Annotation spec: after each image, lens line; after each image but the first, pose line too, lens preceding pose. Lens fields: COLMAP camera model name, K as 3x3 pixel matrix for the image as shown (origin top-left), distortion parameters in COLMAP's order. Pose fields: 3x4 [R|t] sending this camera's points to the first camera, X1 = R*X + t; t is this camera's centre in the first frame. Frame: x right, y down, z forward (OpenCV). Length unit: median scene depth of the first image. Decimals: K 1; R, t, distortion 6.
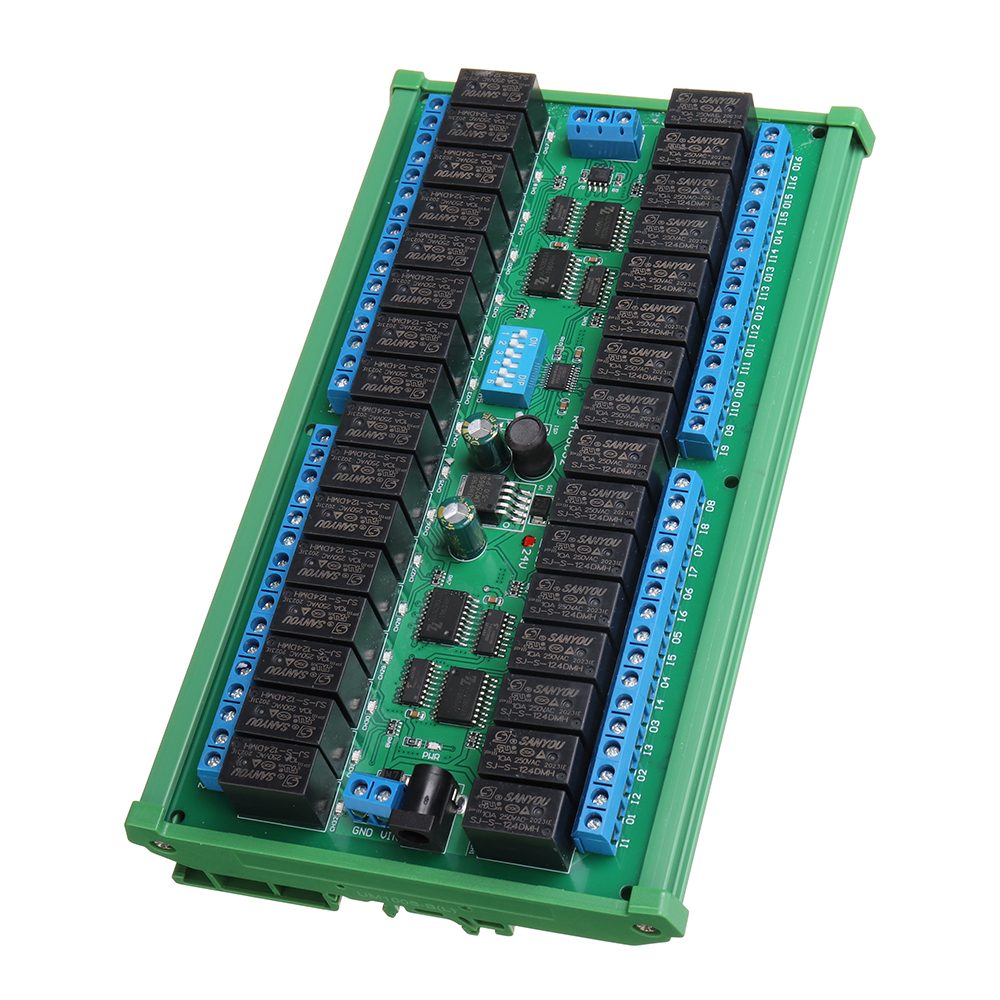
lens RADIAL K [[2559.0, 0, 611.8], [0, 2559.0, 501.2], [0, 0, 1]] dist [-0.010494, -0.230616]
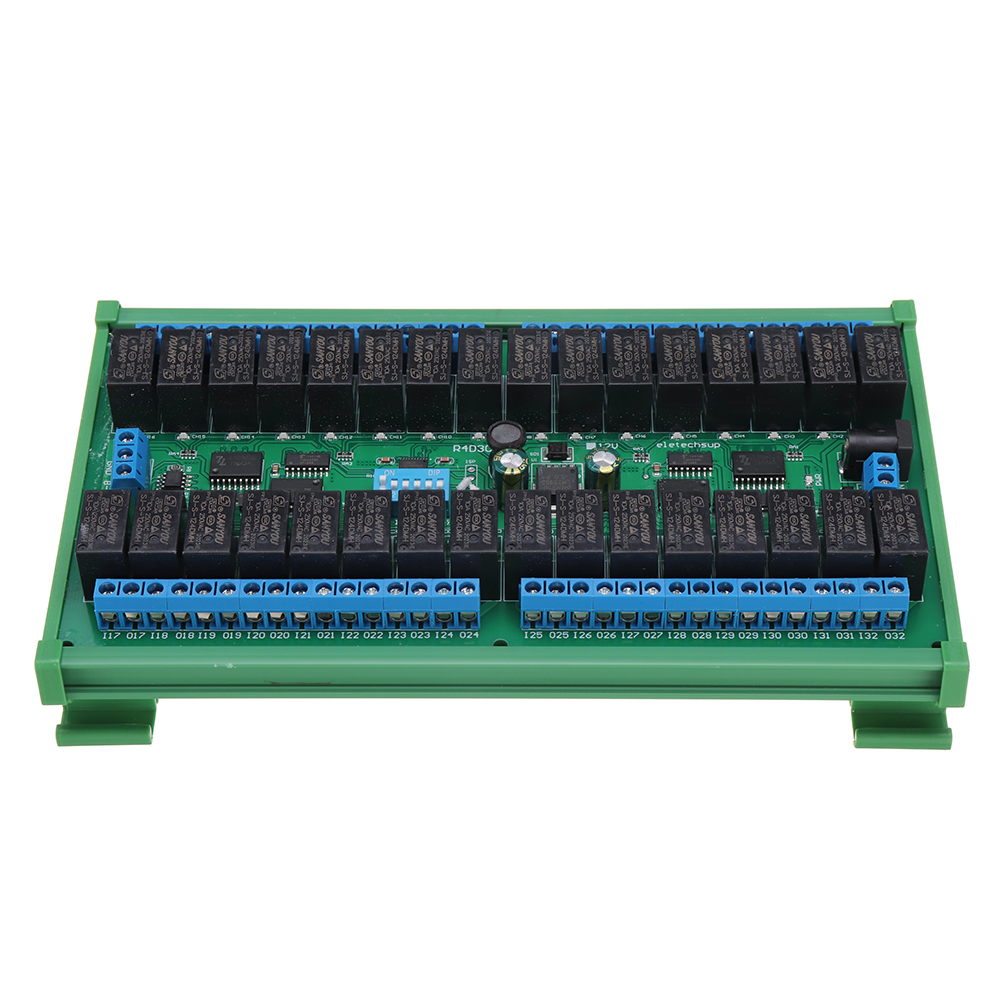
lens RADIAL K [[2434.4, 0, 500.0], [0, 2434.4, 500.0], [0, 0, 1]] dist [0.186147, -0.001439]
pose [[-0.223737, -0.603694, 0.765177, -0.836072], [0.859164, 0.248525, 0.447295, -0.481815], [-0.460195, 0.757489, 0.463068, 0.551031]]
